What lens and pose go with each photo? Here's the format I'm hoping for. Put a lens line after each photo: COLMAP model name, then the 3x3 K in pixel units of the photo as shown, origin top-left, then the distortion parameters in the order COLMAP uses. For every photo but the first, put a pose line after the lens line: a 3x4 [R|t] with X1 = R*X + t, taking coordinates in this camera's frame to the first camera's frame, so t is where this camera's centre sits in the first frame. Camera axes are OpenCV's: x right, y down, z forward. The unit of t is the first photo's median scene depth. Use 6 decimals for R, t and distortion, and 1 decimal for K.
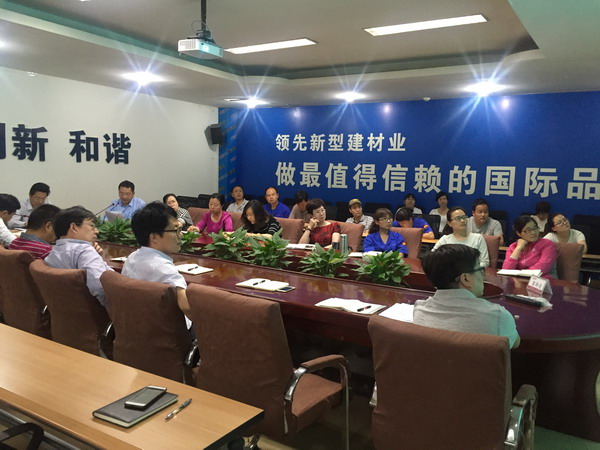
lens RADIAL K [[514.6, 0, 295.8], [0, 514.6, 221.5], [0, 0, 1]] dist [0.074332, -0.106803]
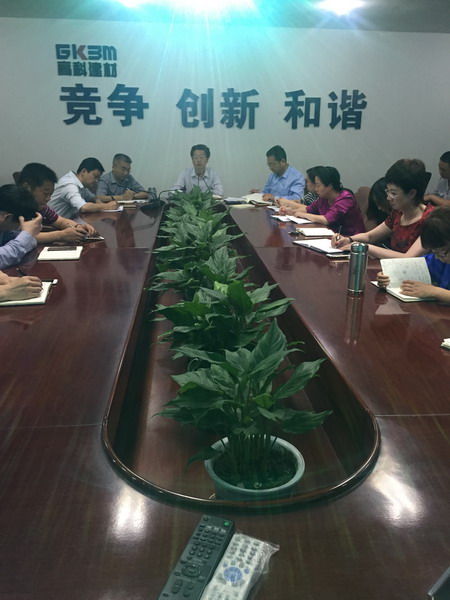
lens RADIAL K [[514.6, 0, 226.0], [0, 514.6, 303.9], [0, 0, 1]] dist [0.074332, -0.106803]
pose [[0.623845, 0.206253, -0.753842, 0.241908], [-0.065373, 0.974940, 0.212646, -0.003640], [0.778809, -0.083377, 0.621695, 0.340247]]
